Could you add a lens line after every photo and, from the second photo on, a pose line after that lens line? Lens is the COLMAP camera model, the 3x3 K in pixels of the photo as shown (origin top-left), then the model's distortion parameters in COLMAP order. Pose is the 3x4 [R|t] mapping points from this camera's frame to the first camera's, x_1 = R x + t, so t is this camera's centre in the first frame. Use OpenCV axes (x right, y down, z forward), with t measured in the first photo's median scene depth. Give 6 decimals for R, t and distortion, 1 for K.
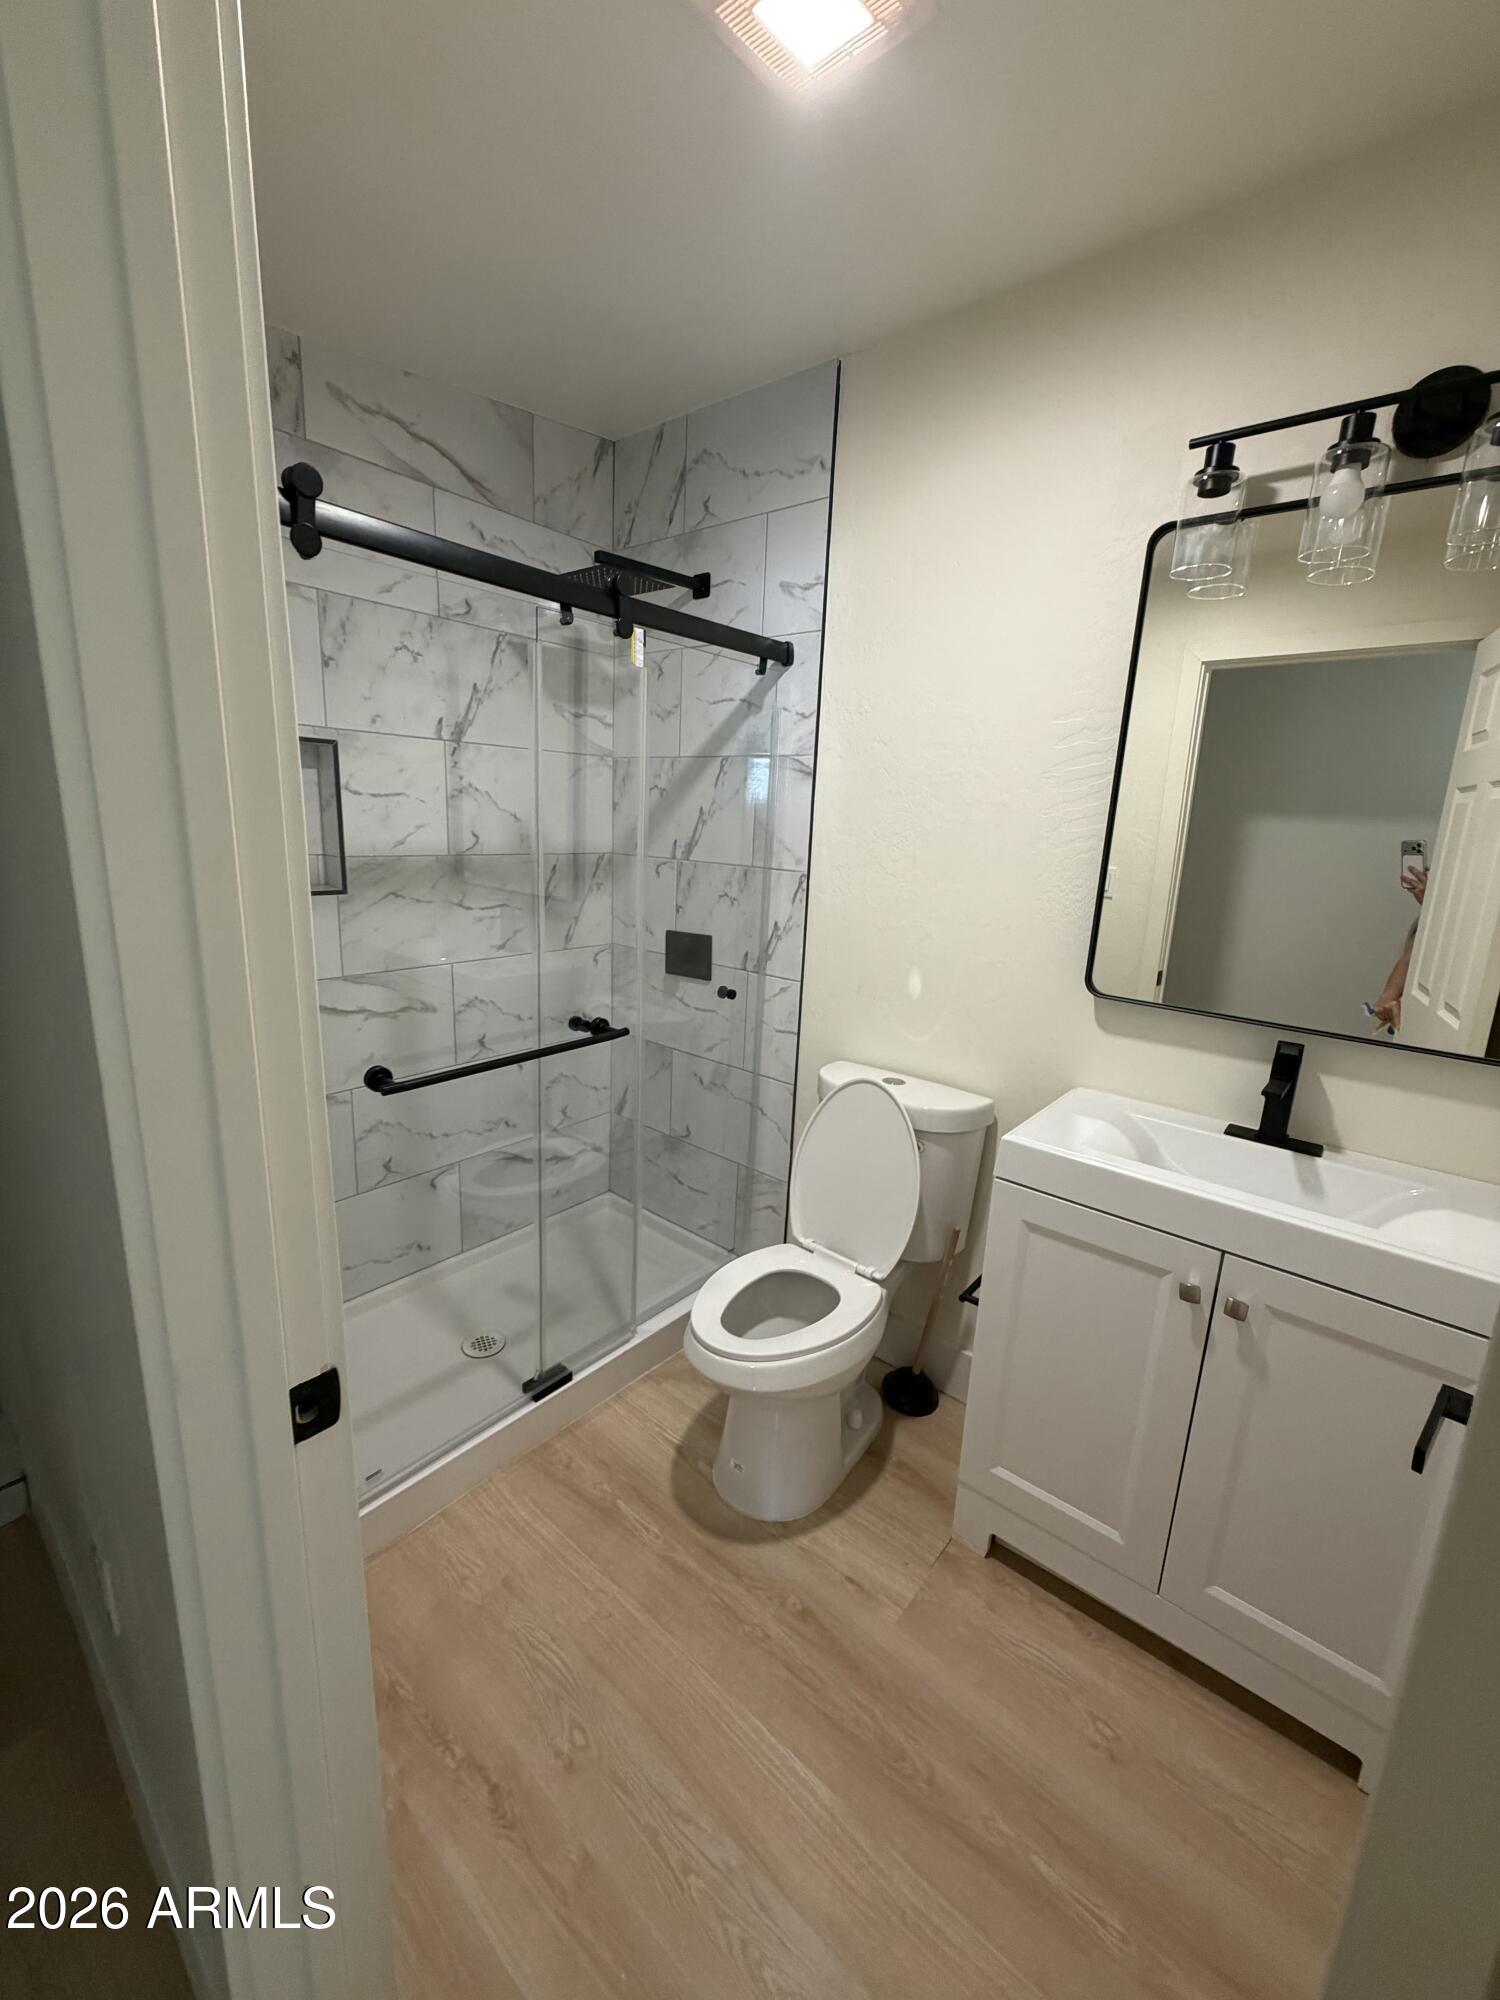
lens RADIAL K [[797.2, 0, 748.2], [0, 797.2, 993.8], [0, 0, 1]] dist [0.000352, -0.000059]
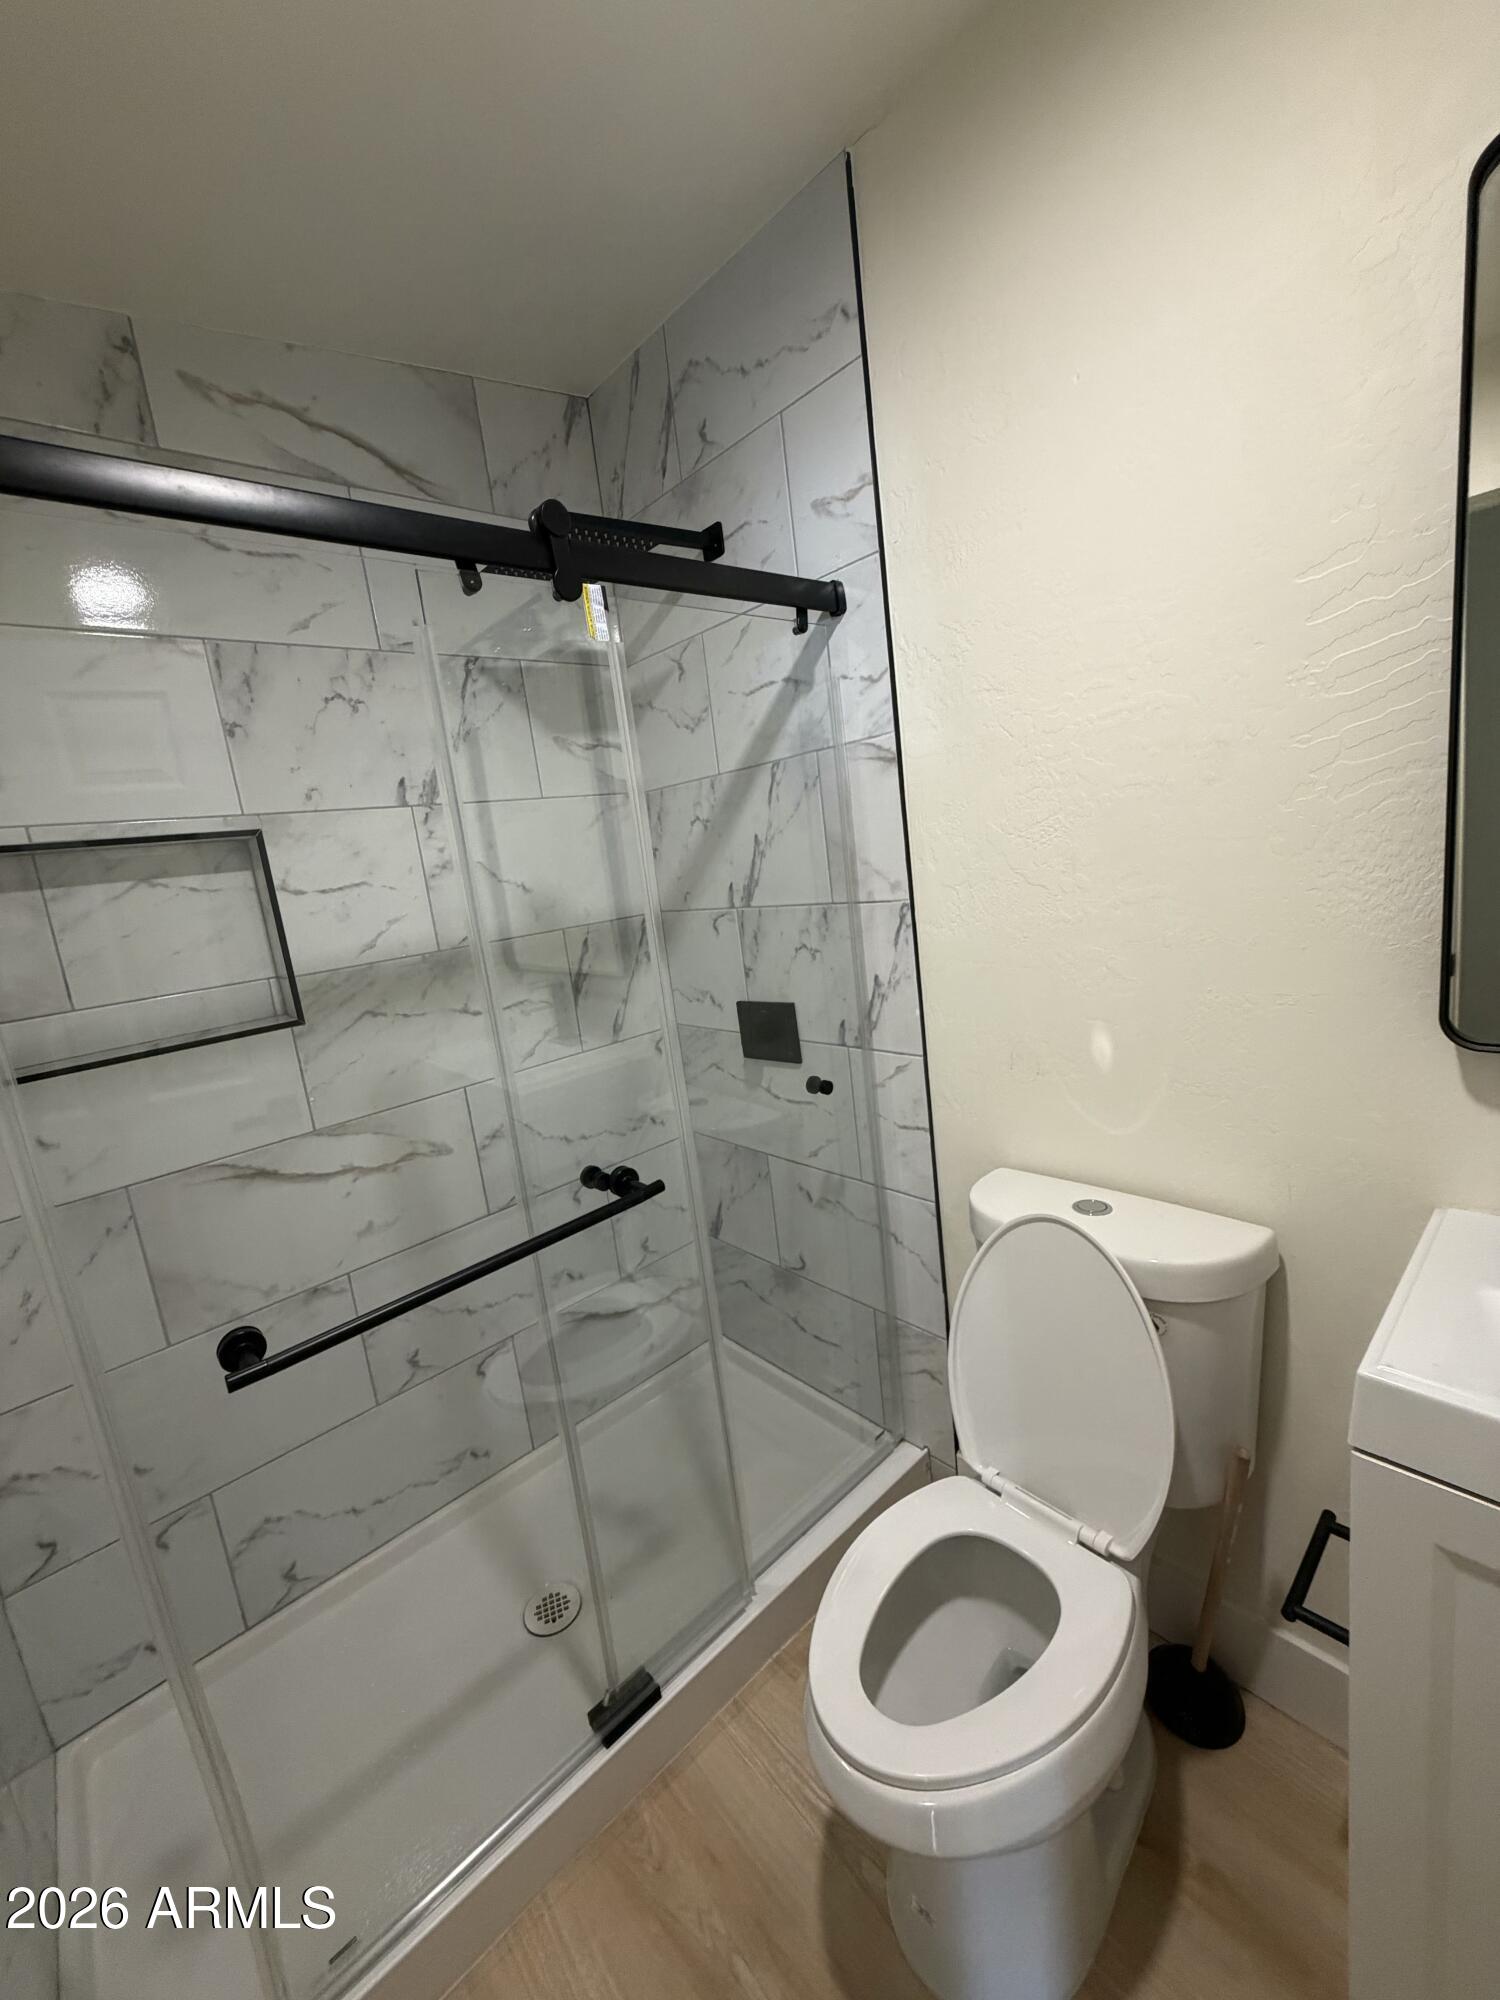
lens RADIAL K [[797.2, 0, 748.2], [0, 797.2, 993.8], [0, 0, 1]] dist [0.000352, -0.000059]
pose [[0.976538, -0.137828, -0.165461, 0.039967], [0.131336, 0.990096, -0.049609, -0.055568], [0.170660, 0.026714, 0.984968, 0.293919]]
